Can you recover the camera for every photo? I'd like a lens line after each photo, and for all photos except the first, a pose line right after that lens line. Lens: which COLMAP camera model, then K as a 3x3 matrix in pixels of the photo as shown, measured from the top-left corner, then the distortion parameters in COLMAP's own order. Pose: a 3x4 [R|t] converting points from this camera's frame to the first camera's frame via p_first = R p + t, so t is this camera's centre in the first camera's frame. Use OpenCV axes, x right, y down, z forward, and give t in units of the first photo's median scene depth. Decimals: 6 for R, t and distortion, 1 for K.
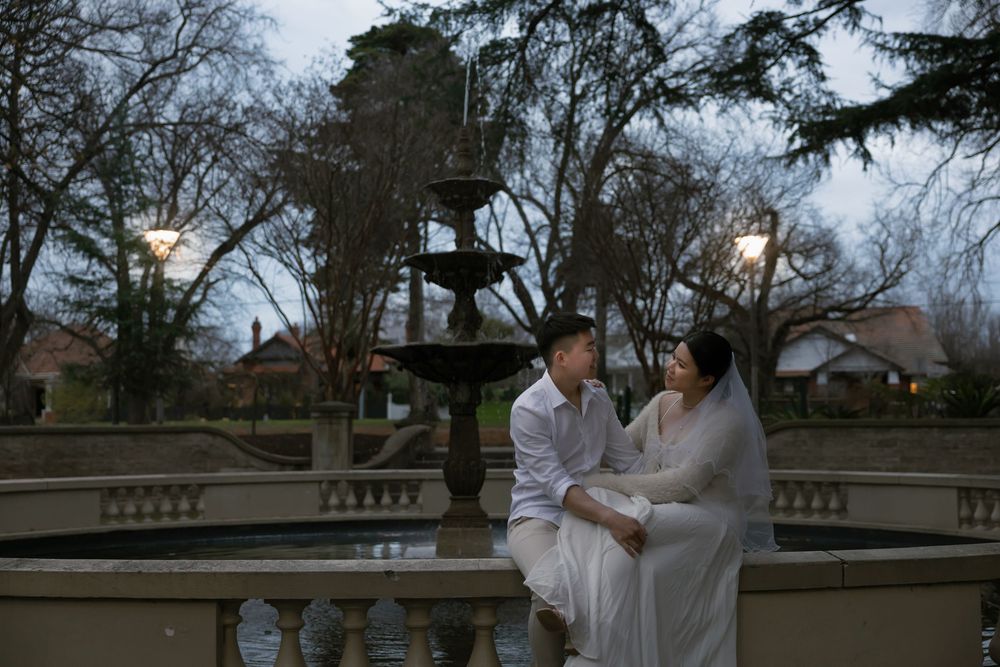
lens RADIAL K [[1221.3, 0, 498.2], [0, 1221.3, 333.0], [0, 0, 1]] dist [0.004718, 0.006355]
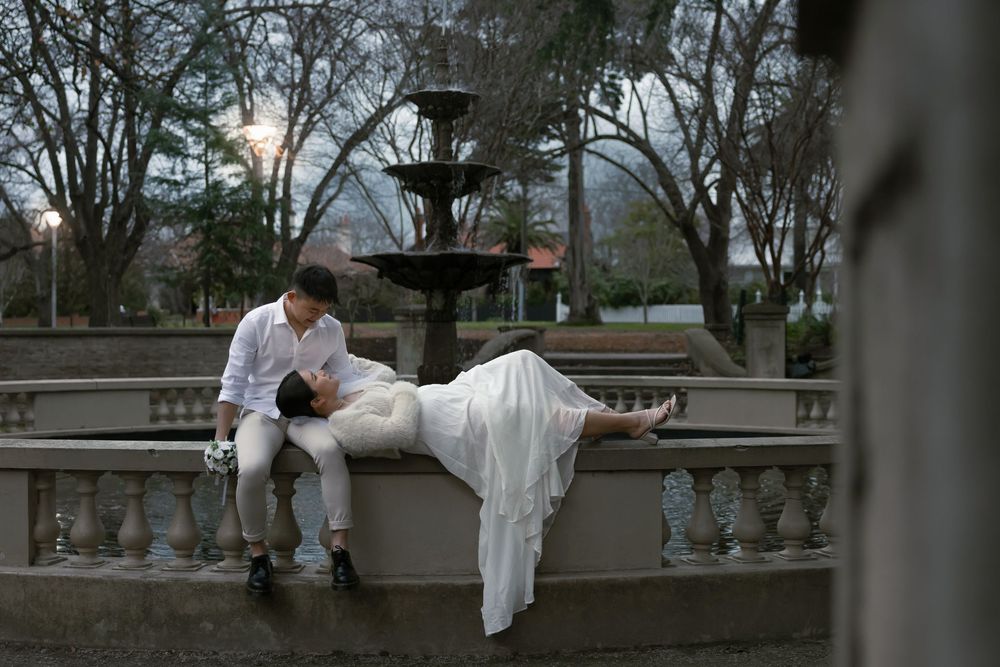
lens RADIAL K [[1383.0, 0, 512.6], [0, 1383.0, 333.0], [0, 0, 1]] dist [-0.016393, 0.056930]
pose [[0.989763, 0.007238, -0.142540, 0.080799], [0.004035, 0.996895, 0.078638, -0.005982], [0.142667, -0.078408, 0.986660, -0.058002]]
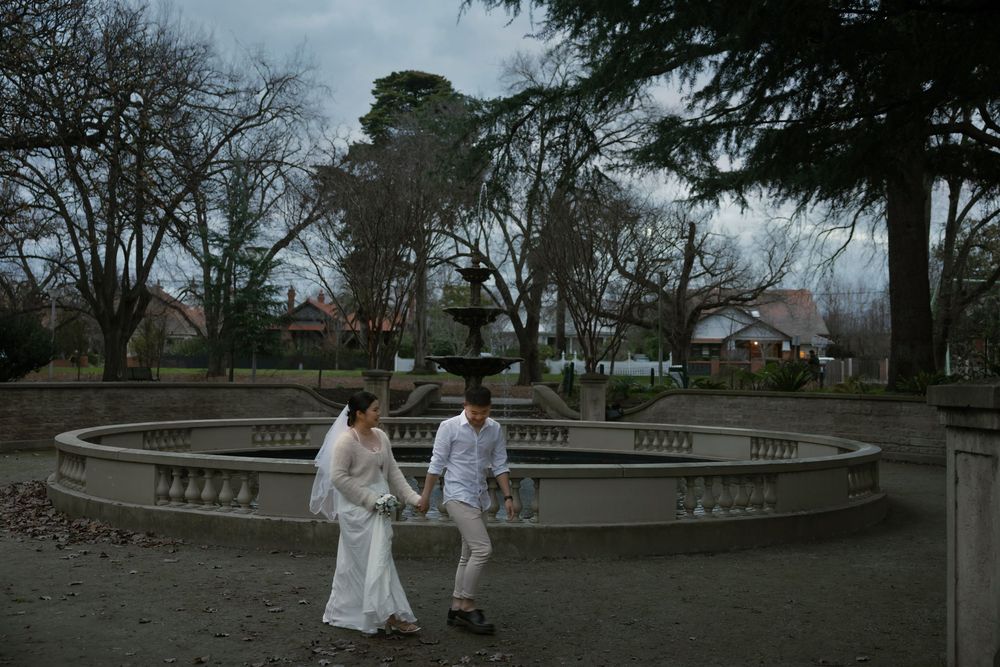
lens RADIAL K [[1004.2, 0, 494.8], [0, 1004.2, 332.7], [0, 0, 1]] dist [0.001449, -0.000797]
pose [[0.999585, 0.023909, 0.016082, -0.008768], [-0.024483, 0.999032, 0.036540, -0.033774], [-0.015193, -0.036919, 0.999203, -0.217702]]
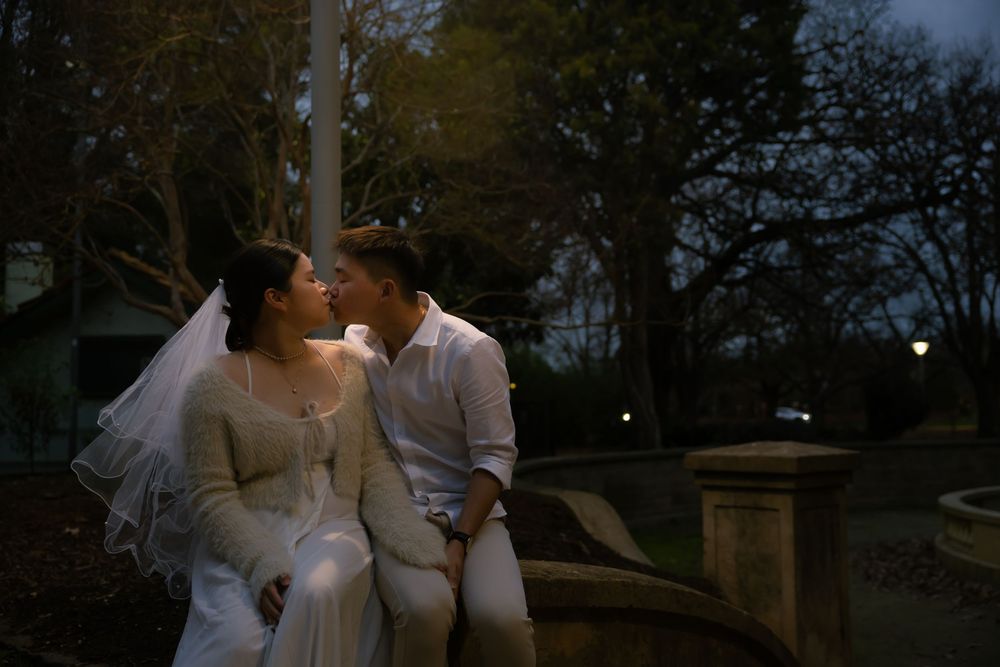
lens RADIAL K [[1004.2, 0, 494.8], [0, 1004.2, 332.7], [0, 0, 1]] dist [0.001449, -0.000797]
pose [[0.697162, -0.064043, -0.714047, -0.000898], [0.061942, 0.997658, -0.029003, -0.043813], [0.714233, -0.024009, 0.699496, -0.244635]]
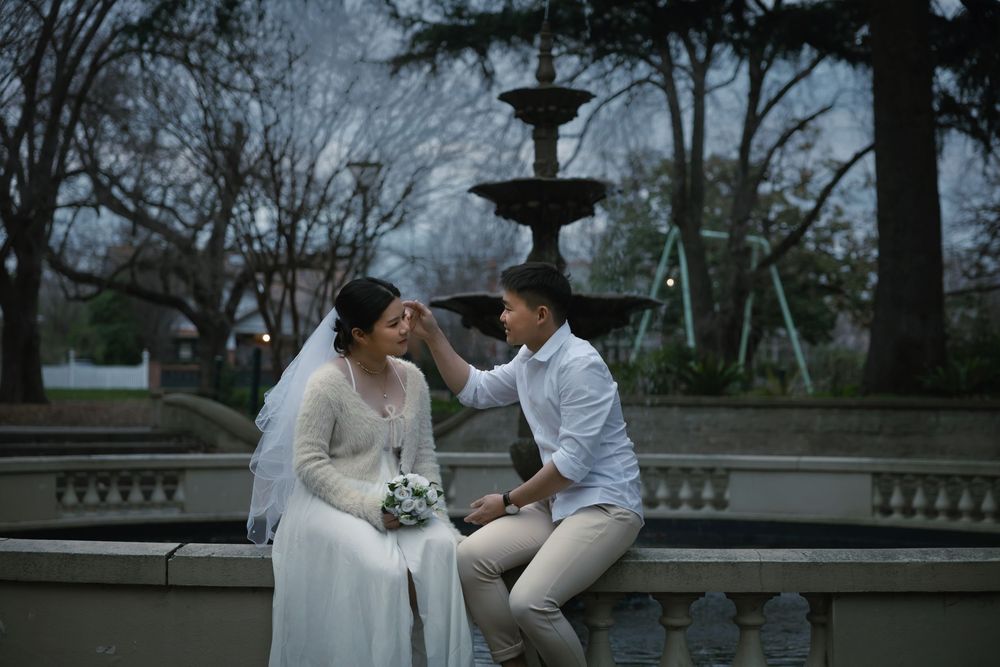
lens RADIAL K [[1627.8, 0, 500.0], [0, 1627.8, 333.5], [0, 0, 1]] dist [-0.016171, -0.065165]
pose [[0.886108, 0.033533, 0.462264, -0.222490], [-0.049533, 0.998519, 0.022515, 0.004589], [-0.460825, -0.042848, 0.886456, 0.028474]]
